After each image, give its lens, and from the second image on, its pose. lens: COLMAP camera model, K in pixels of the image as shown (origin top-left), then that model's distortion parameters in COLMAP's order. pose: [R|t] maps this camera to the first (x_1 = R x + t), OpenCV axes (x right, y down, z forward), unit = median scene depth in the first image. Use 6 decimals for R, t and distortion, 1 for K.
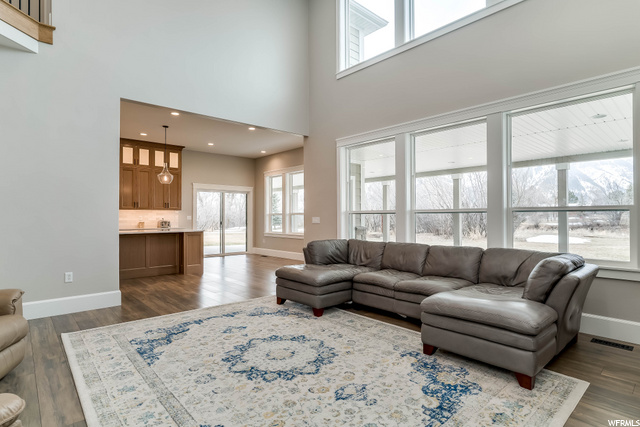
lens RADIAL K [[331.2, 0, 317.6], [0, 331.2, 215.3], [0, 0, 1]] dist [-0.002546, -0.000348]
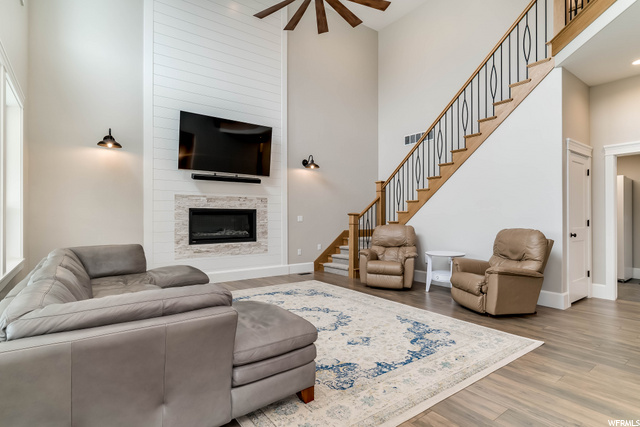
lens RADIAL K [[323.2, 0, 320.0], [0, 323.2, 213.5], [0, 0, 1]] dist [-0.000408, 0.000026]
pose [[-0.995669, 0.000833, 0.092962, -0.240582], [-0.000489, 0.999899, -0.014187, 0.011490], [-0.092964, -0.014171, -0.995569, 2.005464]]
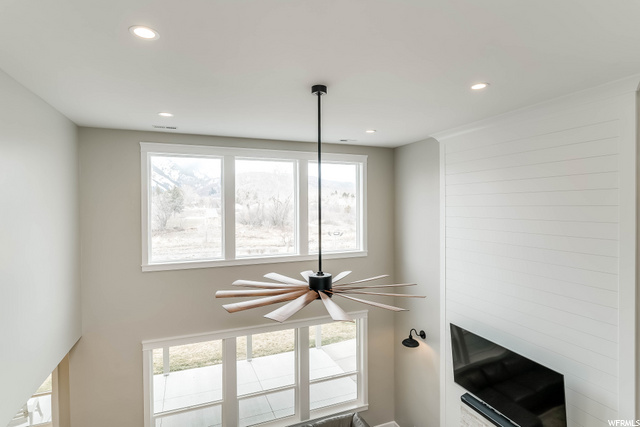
lens RADIAL K [[331.2, 0, 317.6], [0, 331.2, 215.3], [0, 0, 1]] dist [-0.002546, -0.000348]
pose [[0.346770, -0.024577, 0.937628, -1.067400], [0.001087, 0.999666, 0.025802, -1.071742], [-0.937950, -0.007928, 0.346681, 0.527964]]
